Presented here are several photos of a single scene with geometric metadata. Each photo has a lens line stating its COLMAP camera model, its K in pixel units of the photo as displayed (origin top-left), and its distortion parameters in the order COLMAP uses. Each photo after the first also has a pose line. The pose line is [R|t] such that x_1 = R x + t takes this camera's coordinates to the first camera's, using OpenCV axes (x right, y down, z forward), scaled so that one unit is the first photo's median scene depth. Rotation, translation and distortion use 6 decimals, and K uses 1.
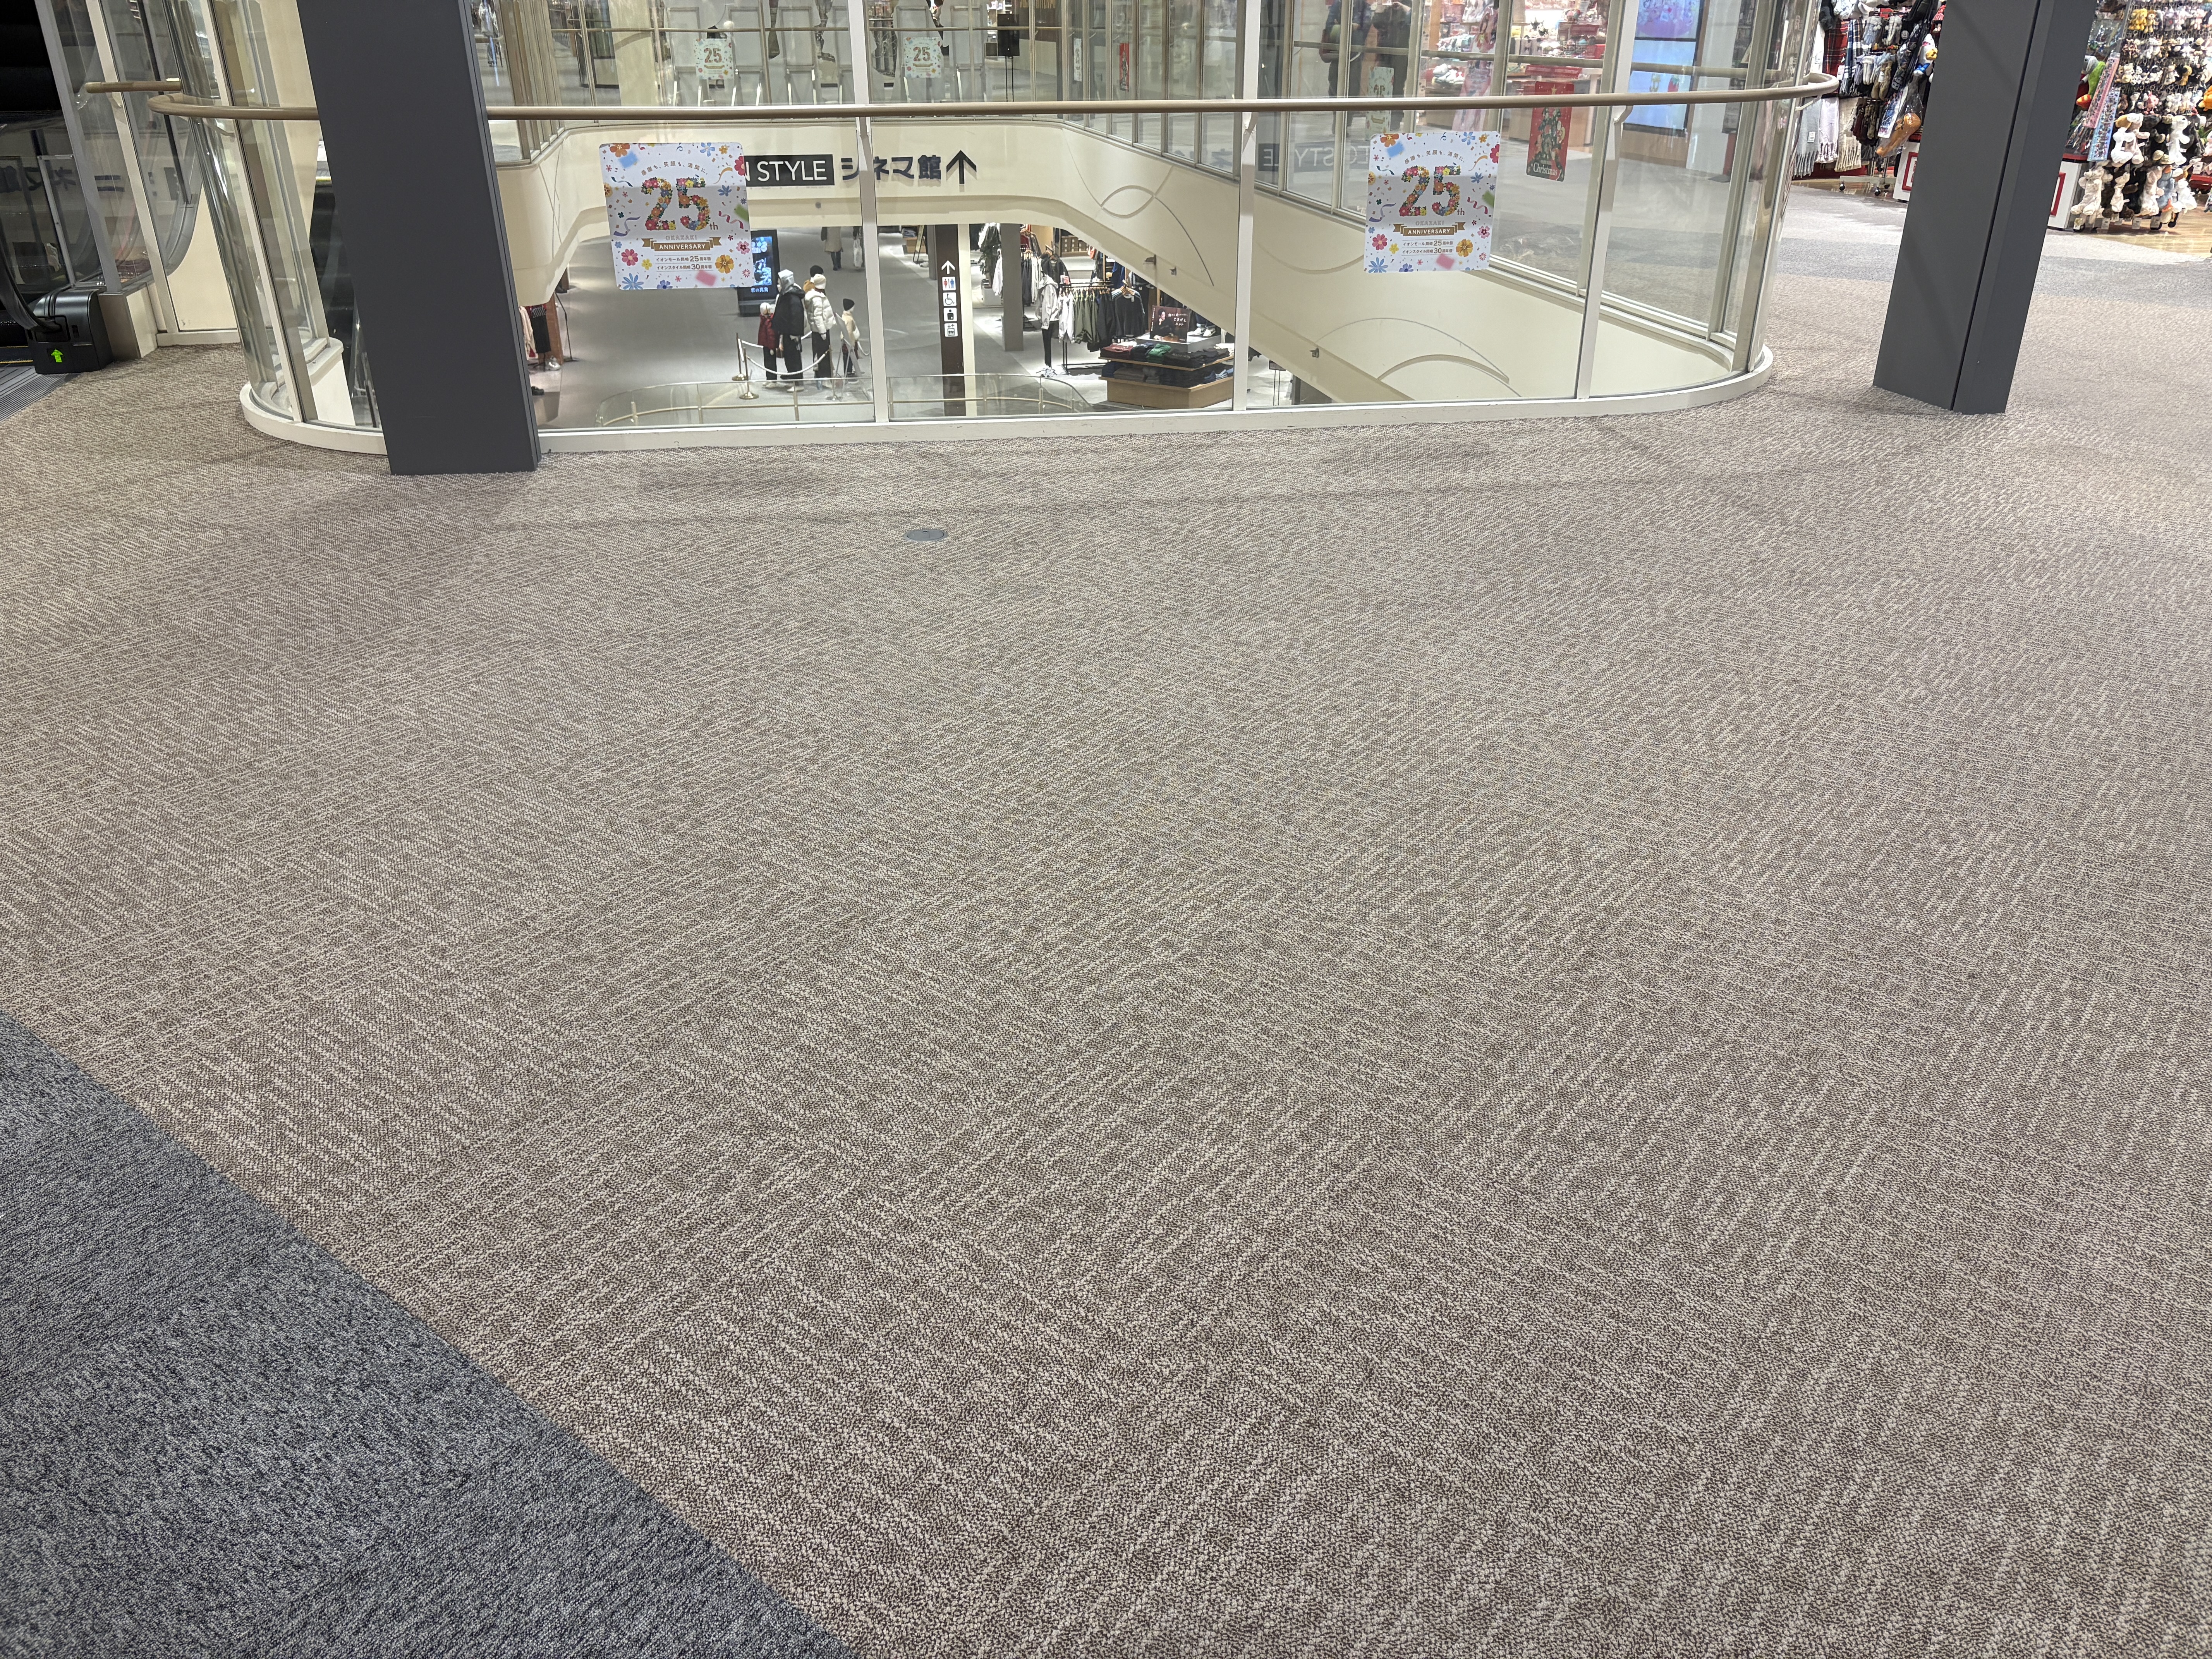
lens RADIAL K [[1687.1, 0, 1090.6], [0, 1687.1, 822.6], [0, 0, 1]] dist [0.050483, -0.054068]
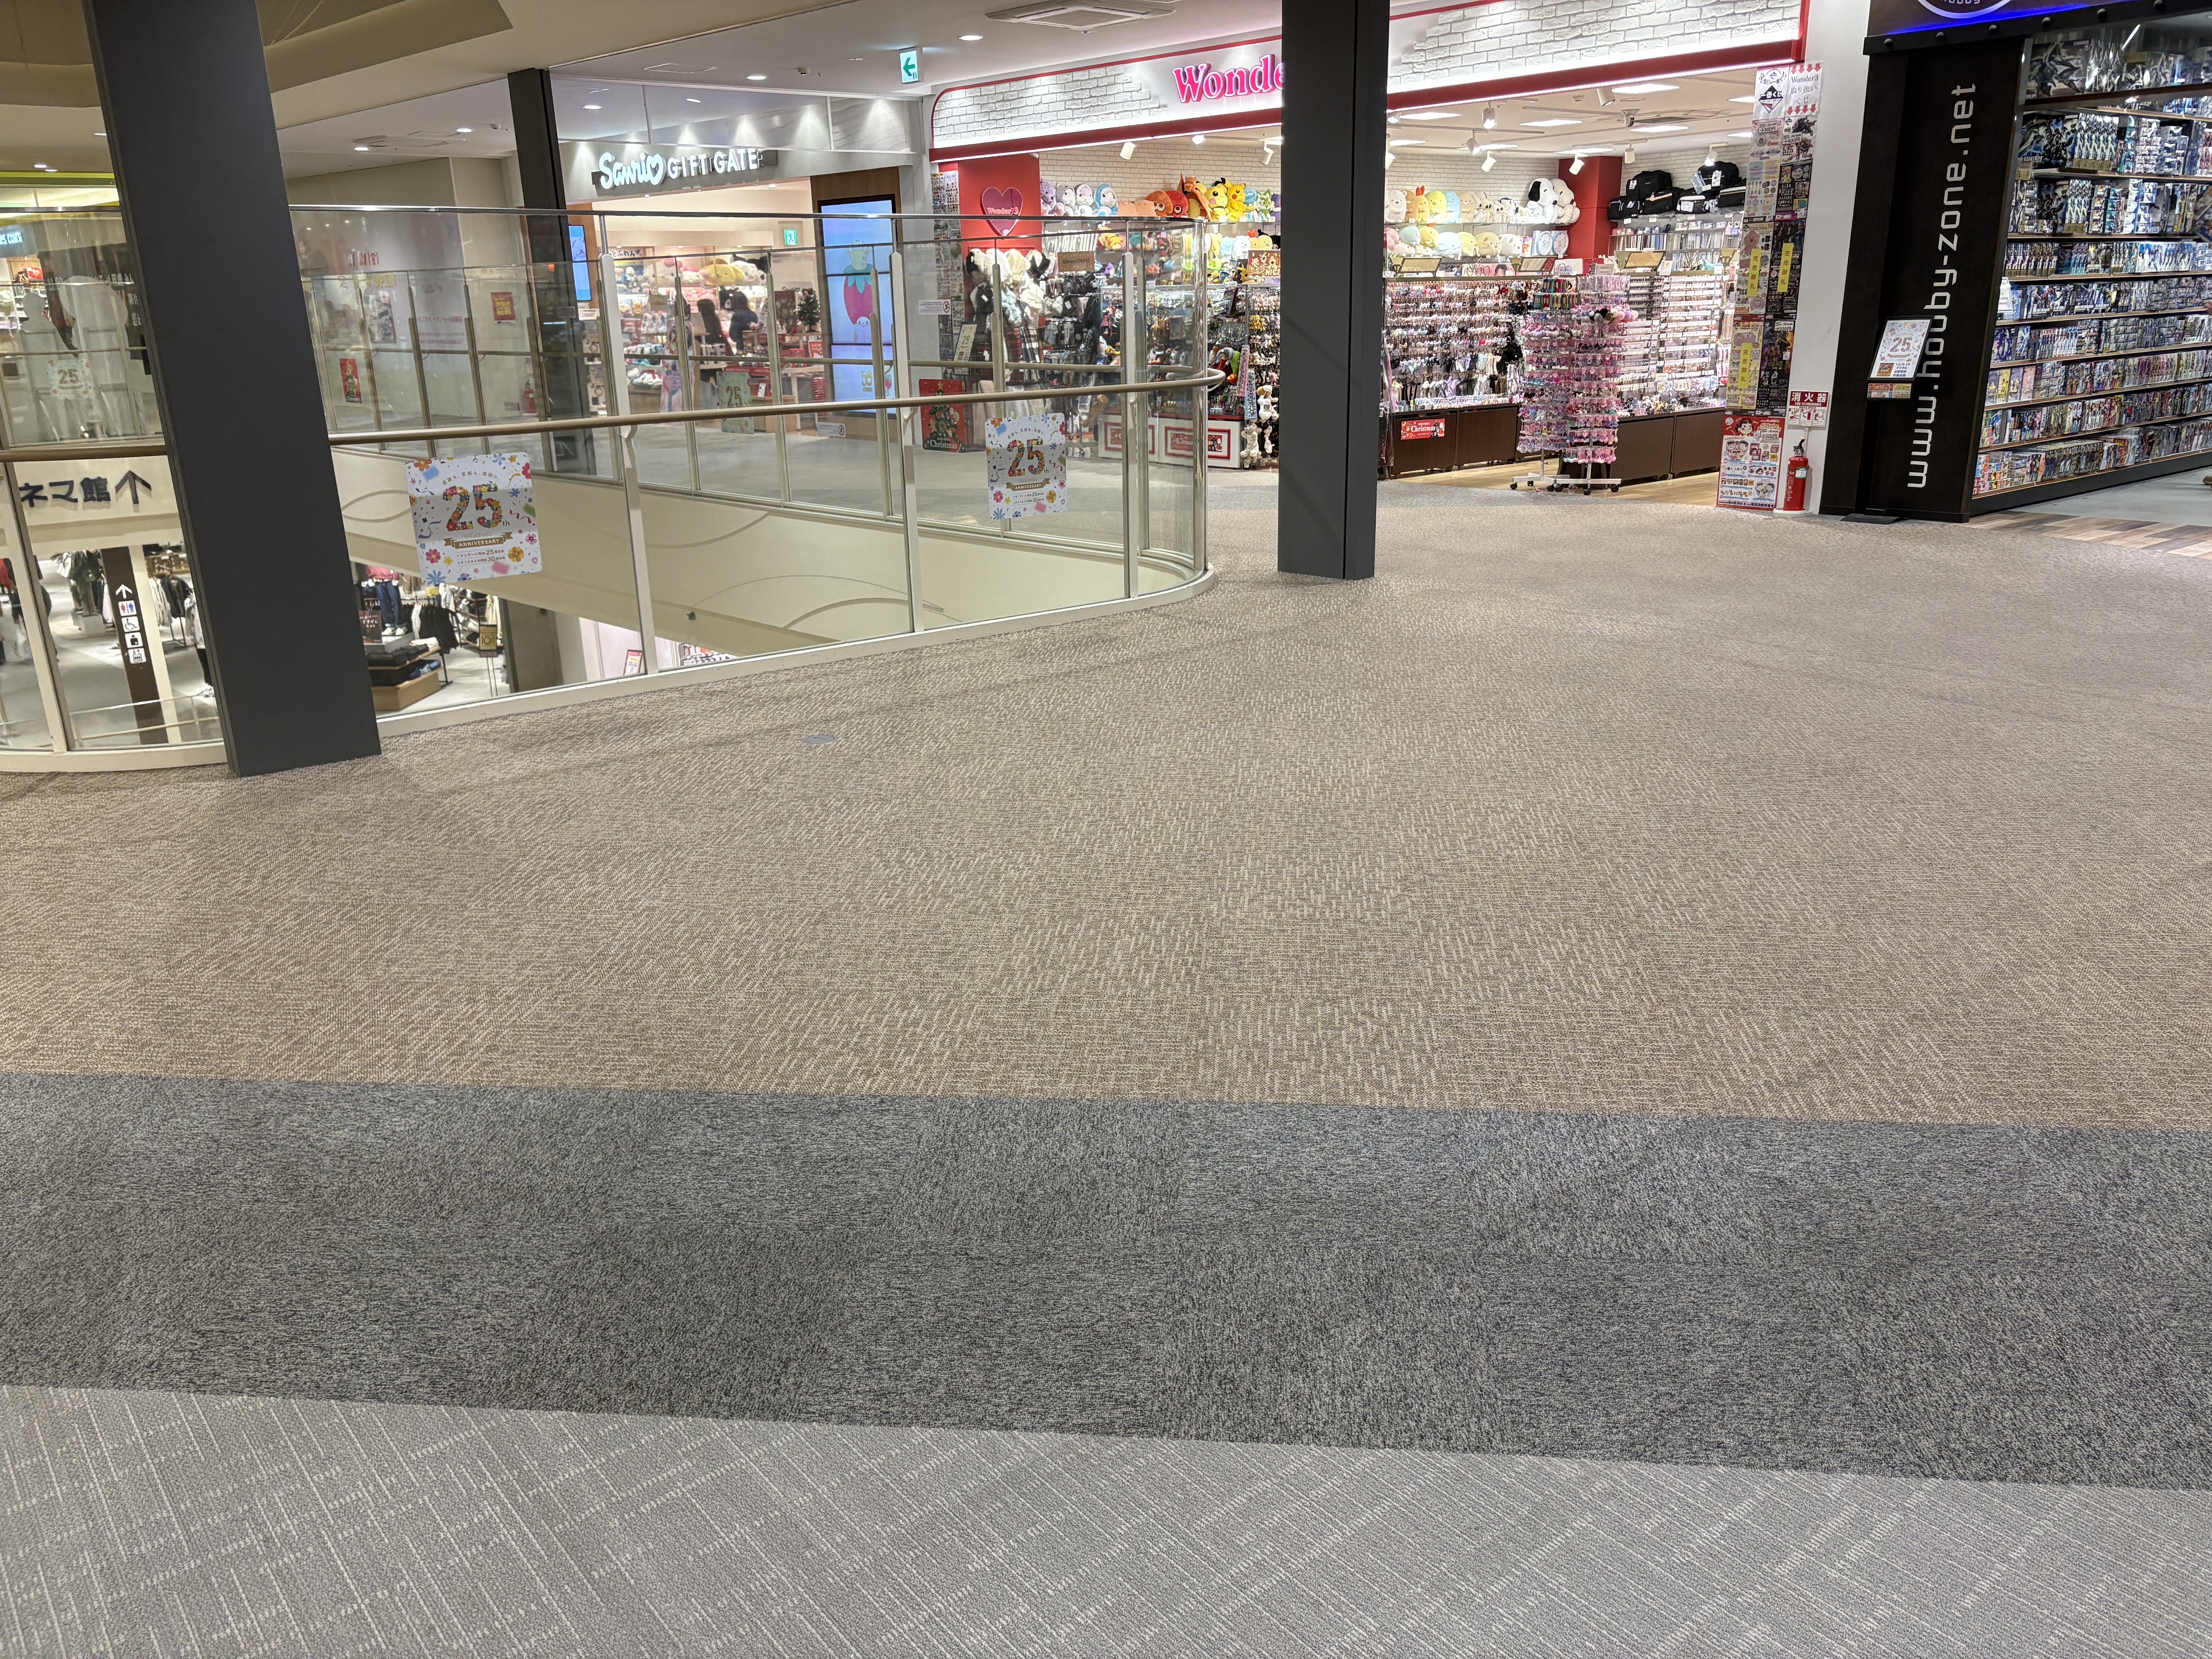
lens RADIAL K [[1687.1, 0, 1115.4], [0, 1687.1, 838.5], [0, 0, 1]] dist [0.050483, -0.054068]
pose [[0.843556, -0.177404, 0.506894, -0.596120], [0.249520, 0.965270, -0.077416, 0.053243], [-0.475556, 0.191785, 0.858525, -0.162537]]
